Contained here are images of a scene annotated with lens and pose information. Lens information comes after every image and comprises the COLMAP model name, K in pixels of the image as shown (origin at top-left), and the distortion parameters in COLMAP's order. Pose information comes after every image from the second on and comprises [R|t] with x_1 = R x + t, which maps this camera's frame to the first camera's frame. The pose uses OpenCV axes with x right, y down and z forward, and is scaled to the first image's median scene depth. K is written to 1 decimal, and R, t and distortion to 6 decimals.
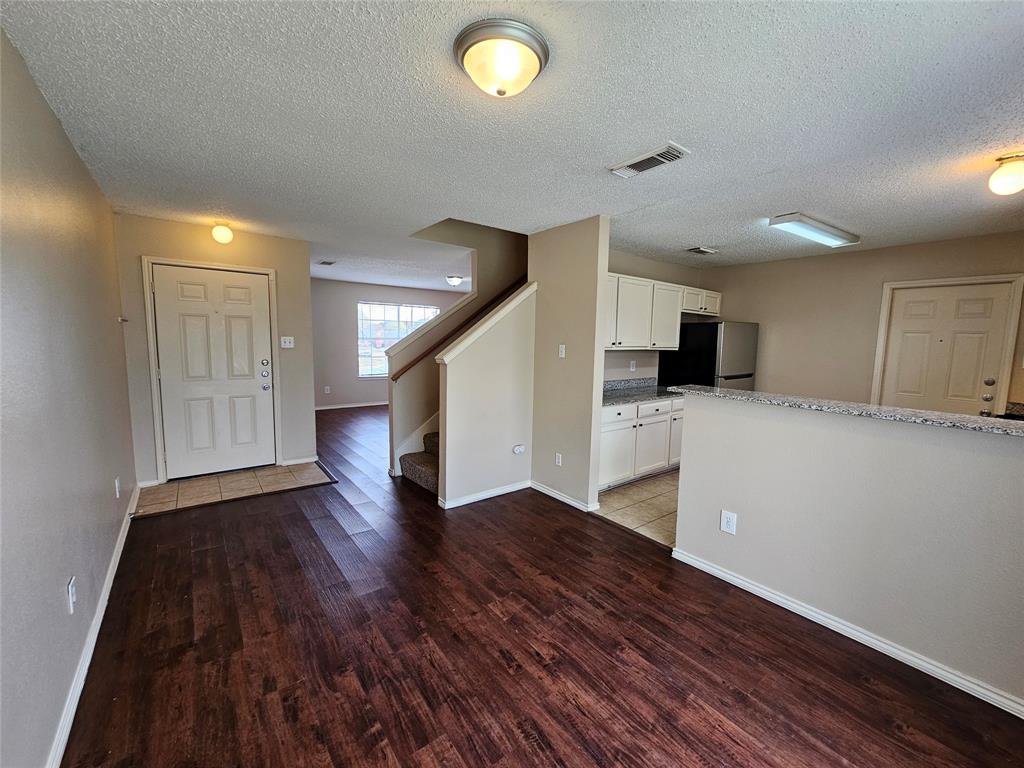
lens RADIAL K [[409.3, 0, 512.0], [0, 409.3, 384.0], [0, 0, 1]] dist [0.002048, 0.000169]
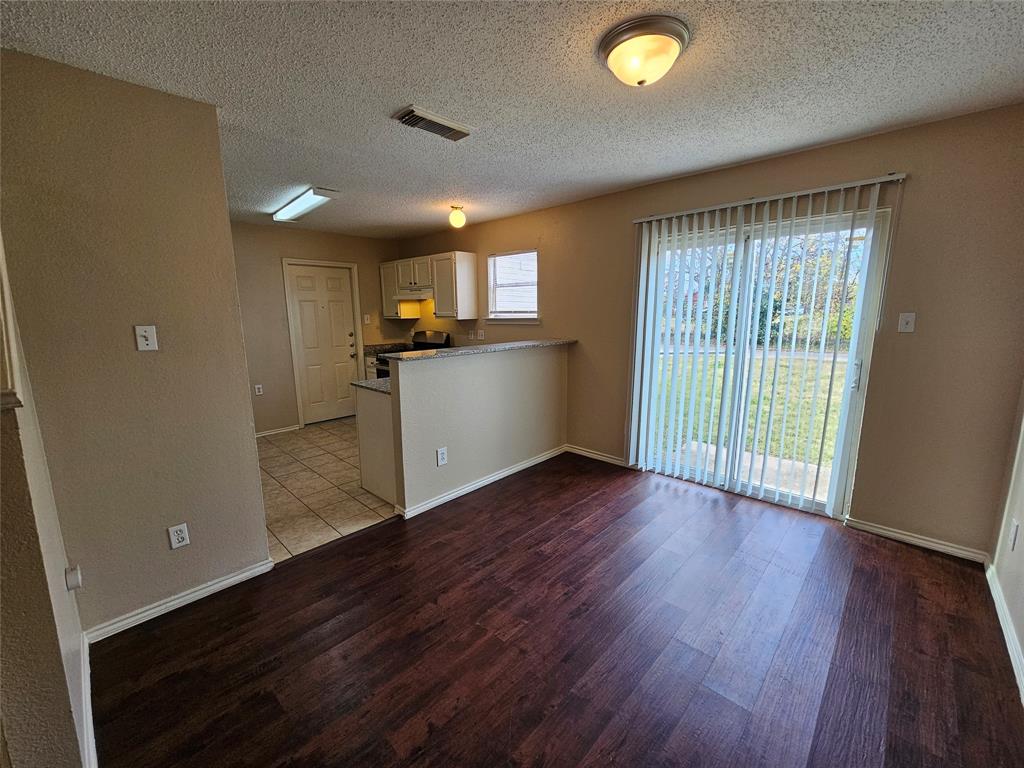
lens RADIAL K [[418.8, 0, 518.5], [0, 418.8, 383.0], [0, 0, 1]] dist [0.001760, 0.000134]
pose [[-0.152209, -0.190212, 0.969872, -0.659892], [0.119185, 0.970612, 0.209062, -0.111165], [-0.981136, 0.147415, -0.125066, 0.851676]]
